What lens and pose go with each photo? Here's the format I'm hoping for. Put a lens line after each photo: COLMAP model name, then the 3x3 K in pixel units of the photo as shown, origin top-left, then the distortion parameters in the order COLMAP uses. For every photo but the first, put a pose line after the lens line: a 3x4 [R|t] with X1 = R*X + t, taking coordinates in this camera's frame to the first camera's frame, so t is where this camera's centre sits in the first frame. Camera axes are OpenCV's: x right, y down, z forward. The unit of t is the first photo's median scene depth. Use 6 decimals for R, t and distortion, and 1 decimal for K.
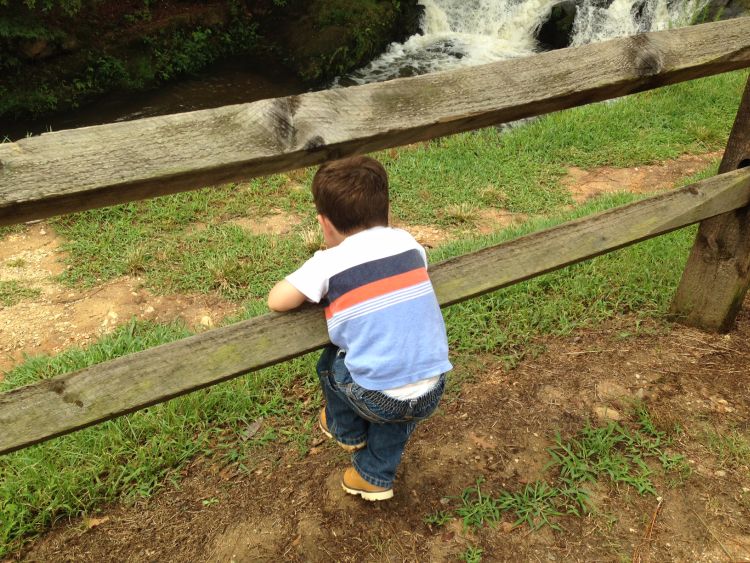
lens RADIAL K [[640.4, 0, 353.5], [0, 640.4, 284.2], [0, 0, 1]] dist [0.108254, -0.150218]
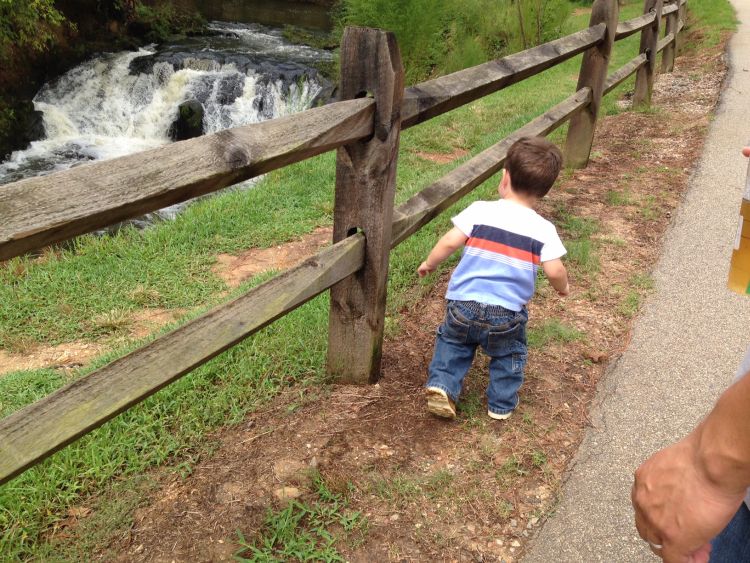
lens RADIAL K [[640.4, 0, 353.5], [0, 640.4, 284.2], [0, 0, 1]] dist [0.108254, -0.150218]
pose [[0.887460, -0.176783, 0.425631, 0.110441], [0.231011, 0.969747, -0.078890, -0.008945], [-0.398808, 0.168337, 0.901451, 0.012942]]
